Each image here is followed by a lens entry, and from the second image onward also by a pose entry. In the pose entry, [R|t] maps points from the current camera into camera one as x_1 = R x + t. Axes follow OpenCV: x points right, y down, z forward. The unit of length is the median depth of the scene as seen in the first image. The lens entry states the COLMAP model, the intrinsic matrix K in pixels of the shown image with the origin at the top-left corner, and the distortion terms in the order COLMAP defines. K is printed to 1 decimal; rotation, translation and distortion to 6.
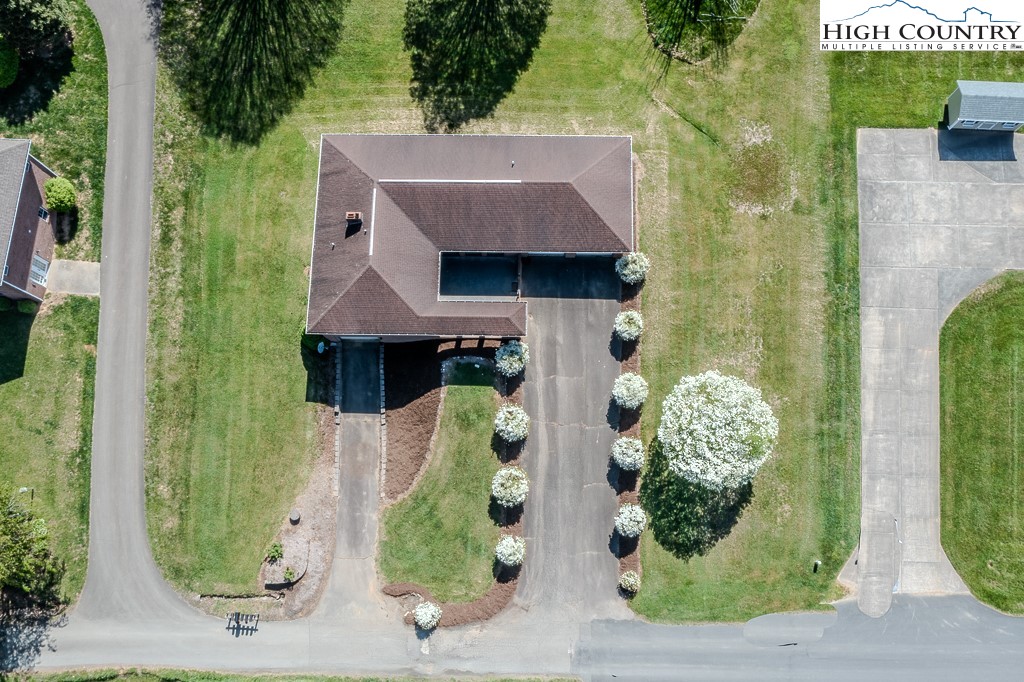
lens RADIAL K [[821.5, 0, 519.0], [0, 821.5, 350.4], [0, 0, 1]] dist [-0.011628, 0.003674]
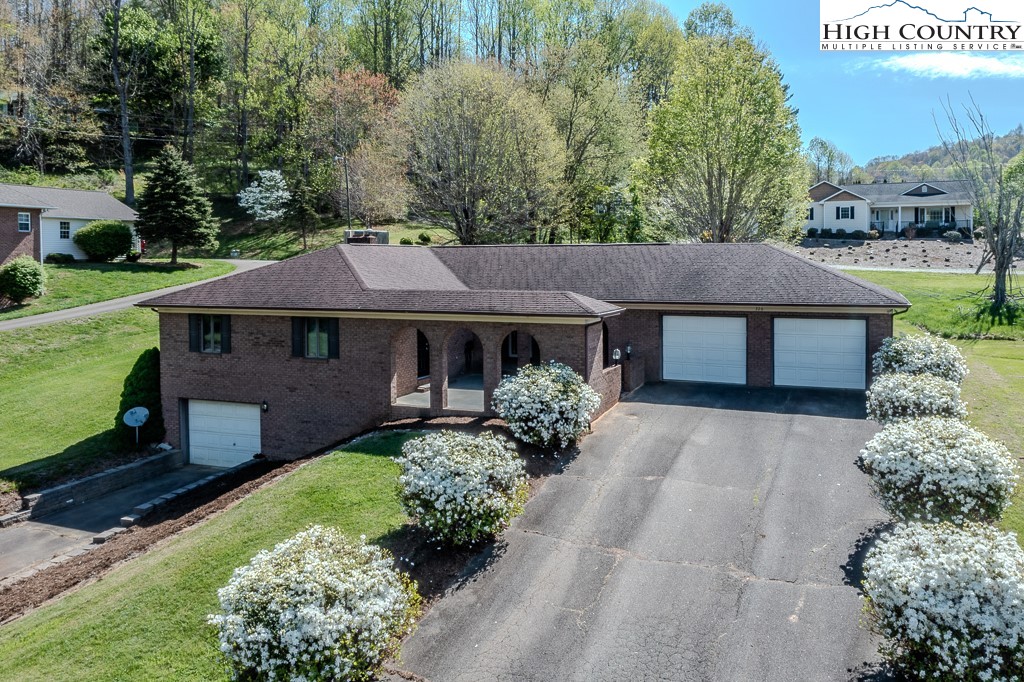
lens RADIAL K [[821.5, 0, 545.3], [0, 821.5, 274.1], [0, 0, 1]] dist [-0.011628, 0.003674]
pose [[0.938821, 0.007666, -0.344321, 0.106481], [-0.333458, 0.270309, -0.903183, 0.294707], [0.086149, 0.962743, 0.256328, 0.850849]]
